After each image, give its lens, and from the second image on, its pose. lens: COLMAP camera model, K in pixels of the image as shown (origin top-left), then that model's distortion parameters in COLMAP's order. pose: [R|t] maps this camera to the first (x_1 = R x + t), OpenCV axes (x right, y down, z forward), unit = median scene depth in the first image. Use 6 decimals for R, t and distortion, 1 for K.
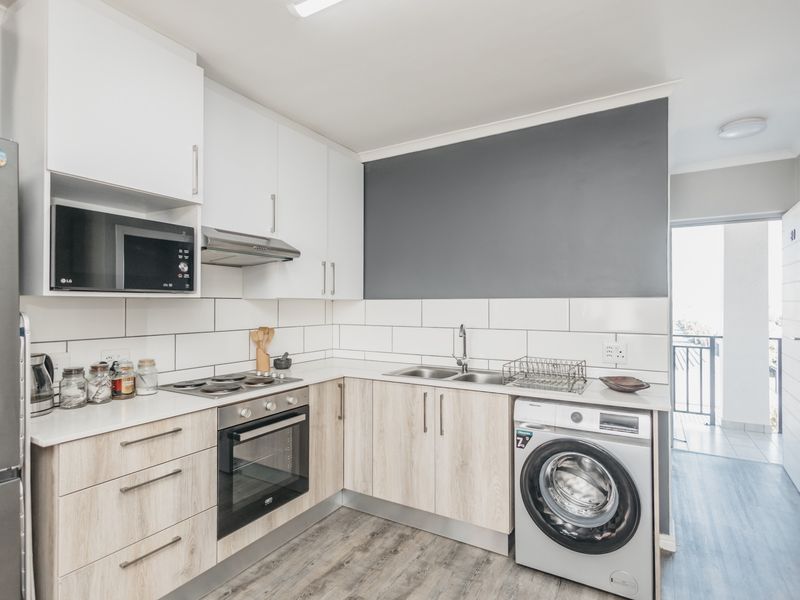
lens RADIAL K [[439.4, 0, 390.5], [0, 439.4, 300.7], [0, 0, 1]] dist [0.002109, 0.000233]
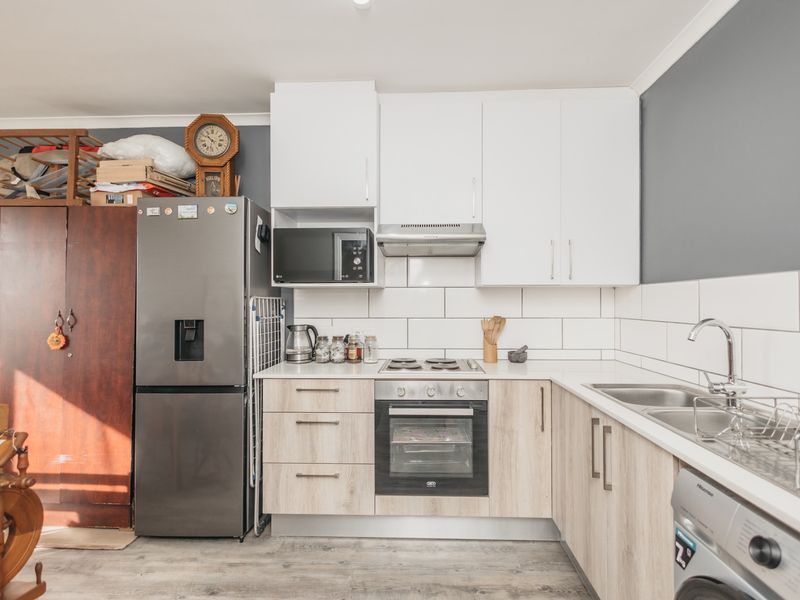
lens RADIAL K [[430.4, 0, 413.5], [0, 430.4, 300.4], [0, 0, 1]] dist [0.003845, -0.001062]
pose [[0.463983, -0.005777, -0.885825, 0.593201], [0.008349, 0.999963, -0.002148, 0.033014], [0.885805, -0.006399, 0.464014, 0.510077]]
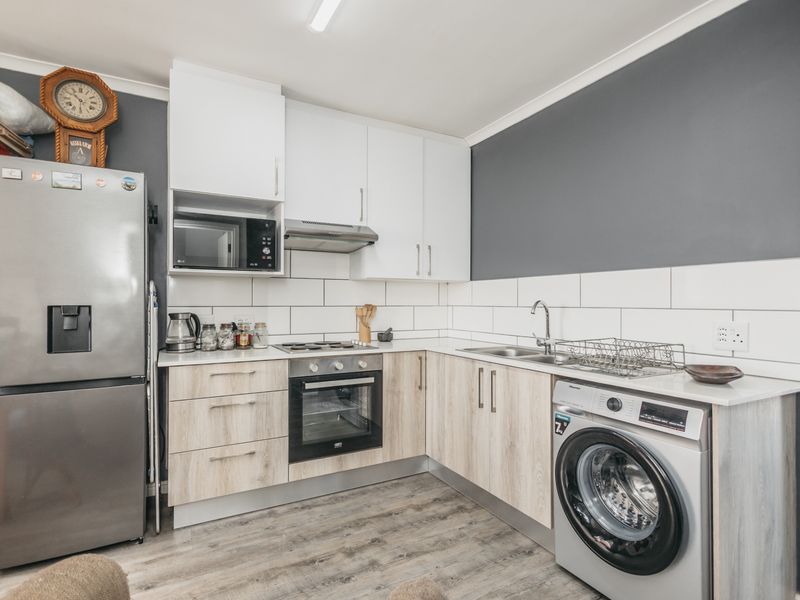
lens RADIAL K [[426.6, 0, 400.0], [0, 426.6, 304.3], [0, 0, 1]] dist [-0.000773, -0.001390]
pose [[0.854724, 0.001046, -0.519082, 0.470725], [0.002200, 0.999982, 0.005637, 0.068251], [0.519078, -0.005960, 0.854706, 0.101436]]
